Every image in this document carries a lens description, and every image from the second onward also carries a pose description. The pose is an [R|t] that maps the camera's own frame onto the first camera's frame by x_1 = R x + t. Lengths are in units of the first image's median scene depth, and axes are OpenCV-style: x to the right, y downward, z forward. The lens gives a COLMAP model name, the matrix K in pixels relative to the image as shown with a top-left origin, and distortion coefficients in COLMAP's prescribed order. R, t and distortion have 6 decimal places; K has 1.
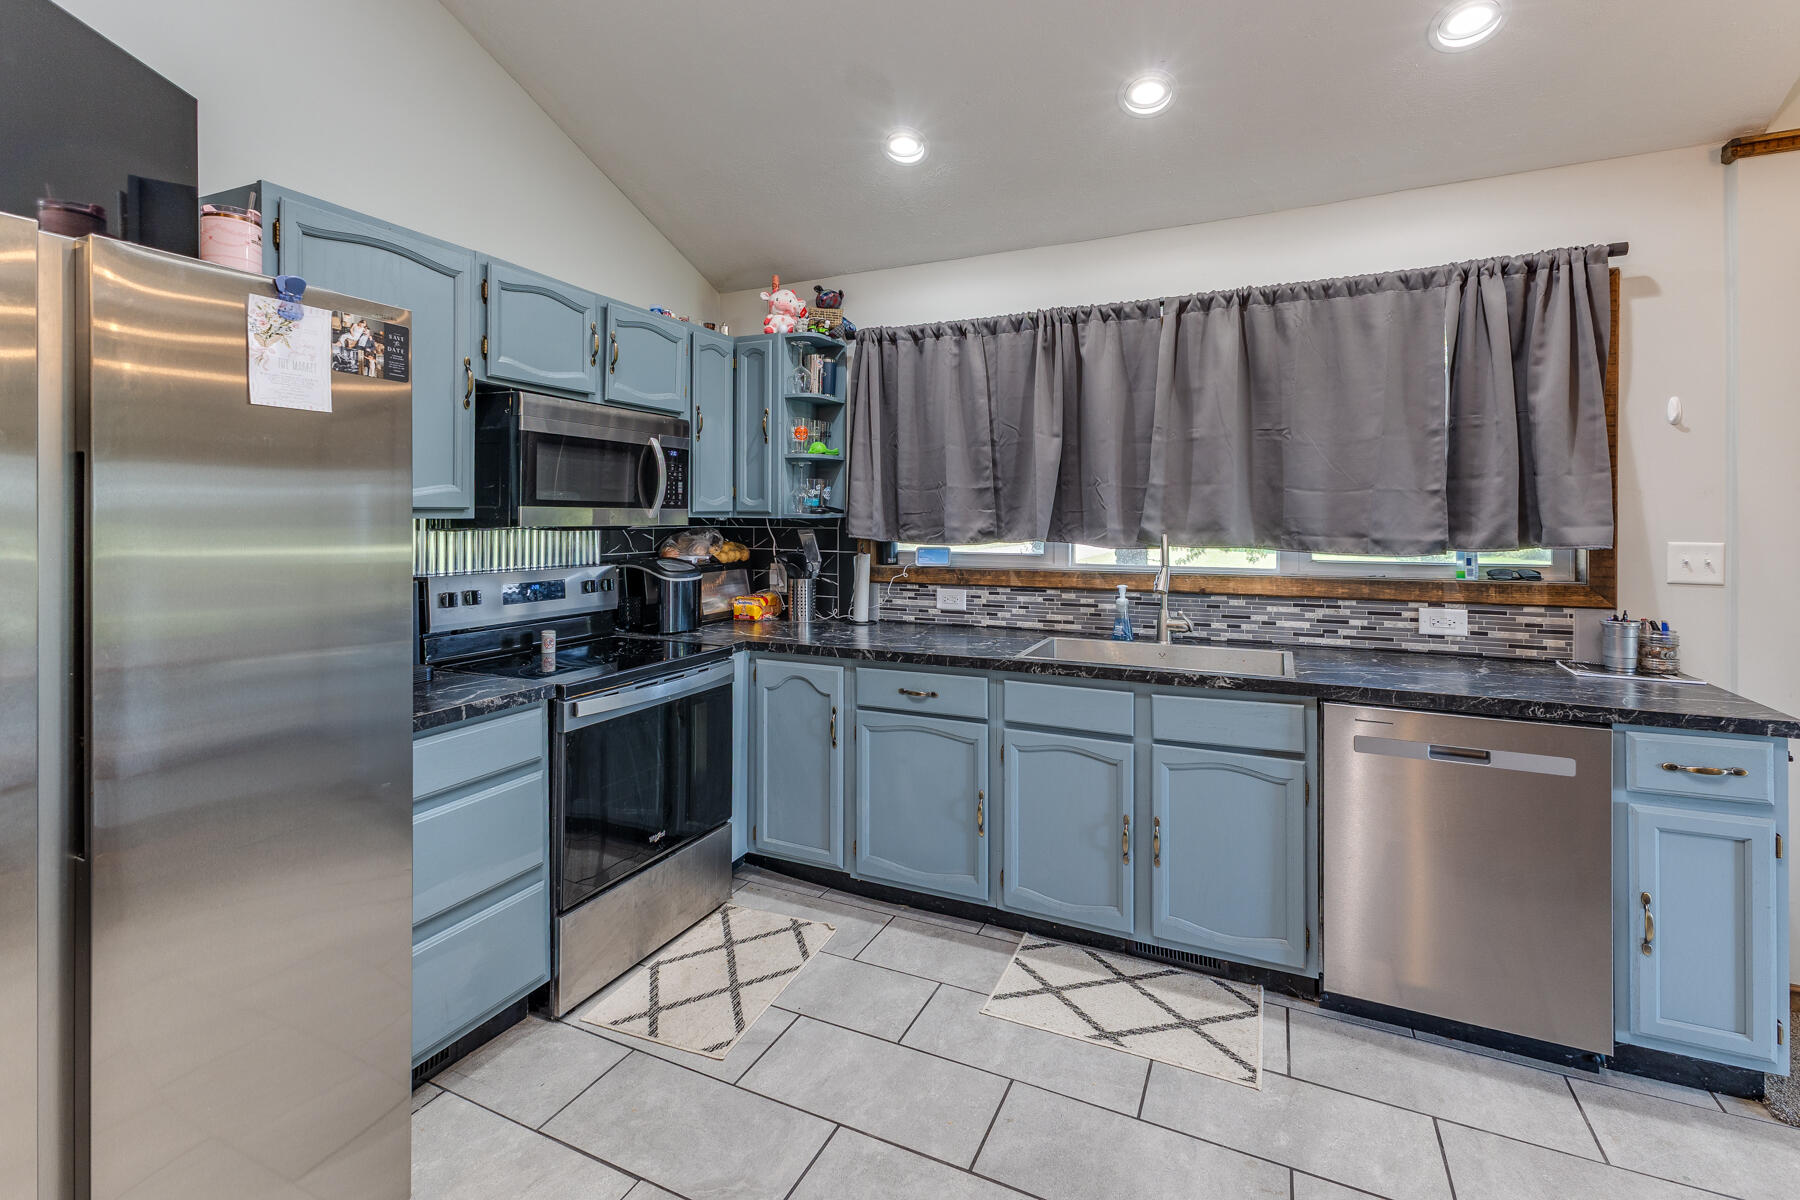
lens RADIAL K [[777.2, 0, 913.4], [0, 777.2, 519.2], [0, 0, 1]] dist [0.012137, -0.006026]
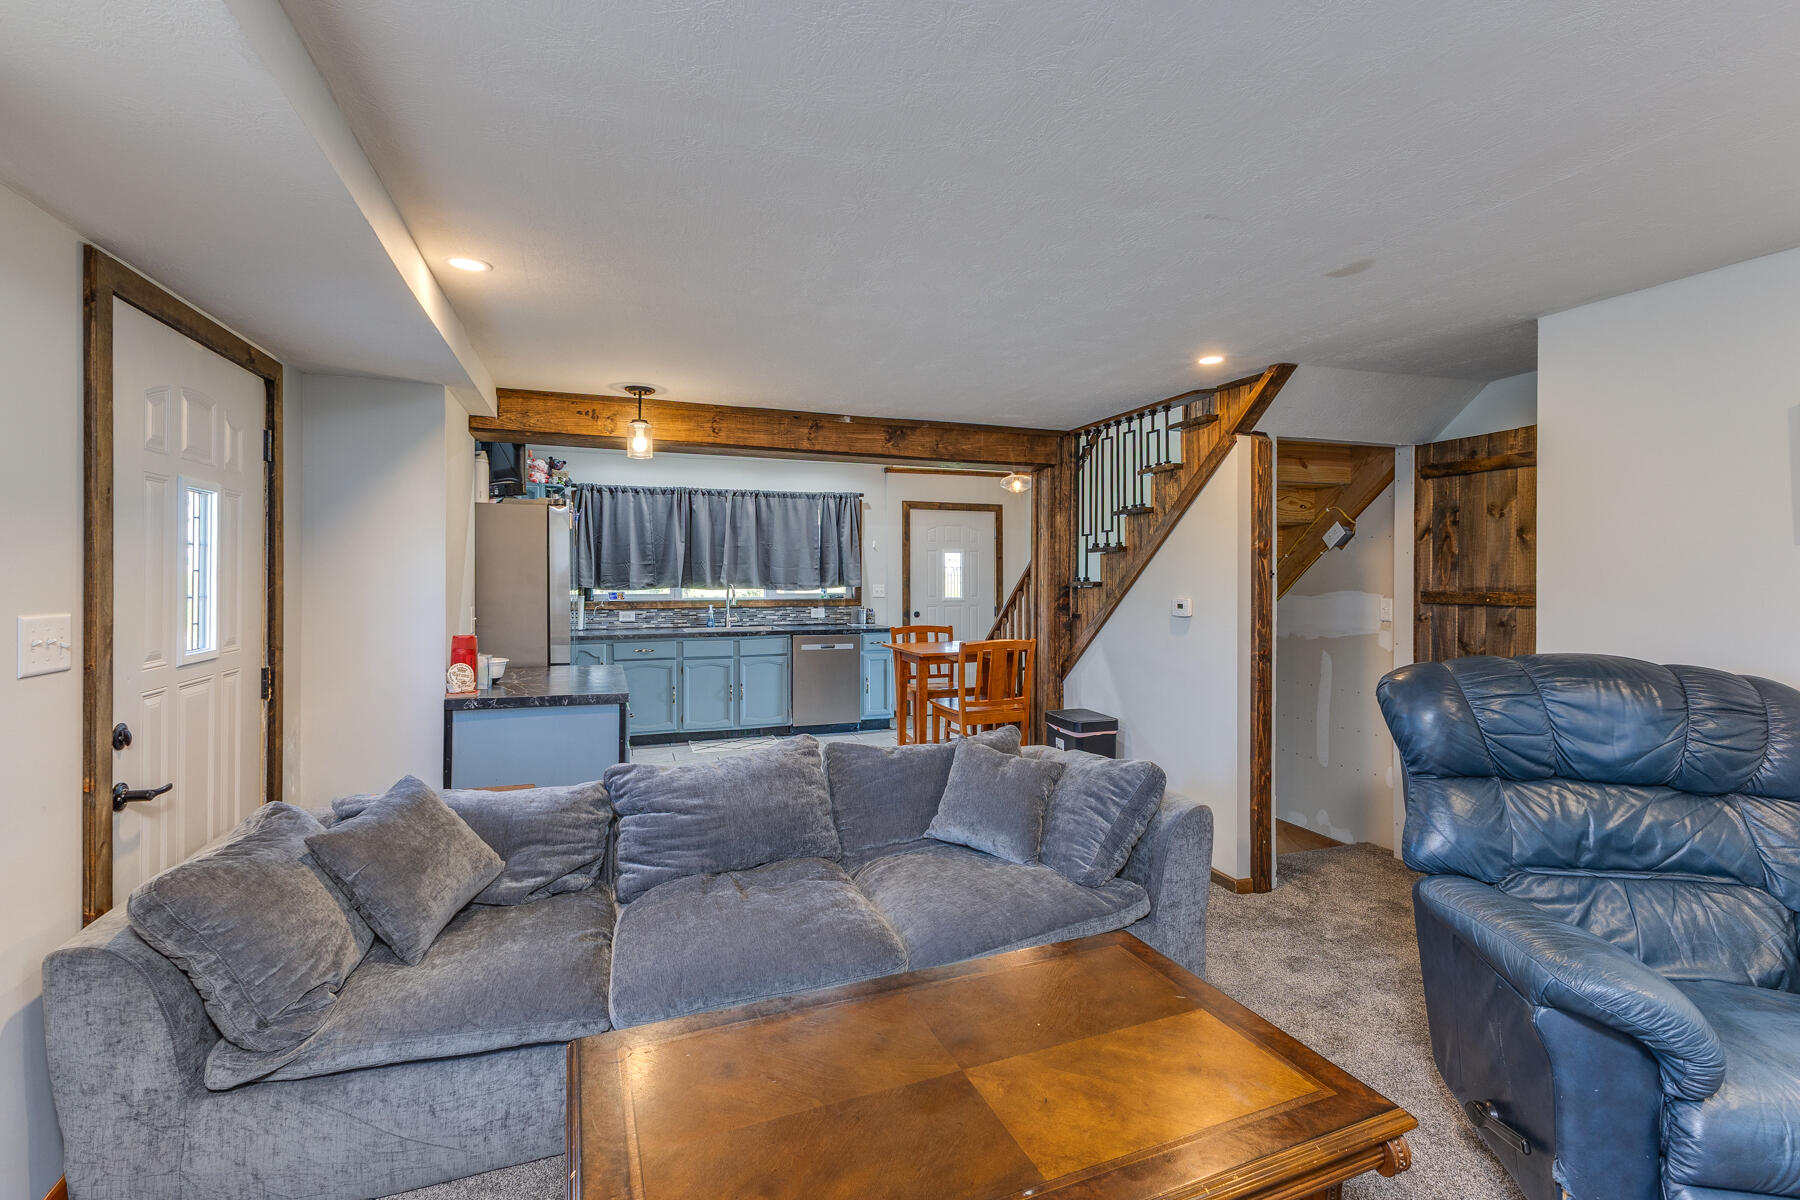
lens RADIAL K [[777.2, 0, 875.3], [0, 777.2, 575.5], [0, 0, 1]] dist [0.012137, -0.006026]
pose [[0.735846, -0.001960, 0.677146, -1.102234], [0.003301, 0.999994, -0.000692, -0.004612], [-0.677141, 0.002744, 0.735848, -1.251760]]
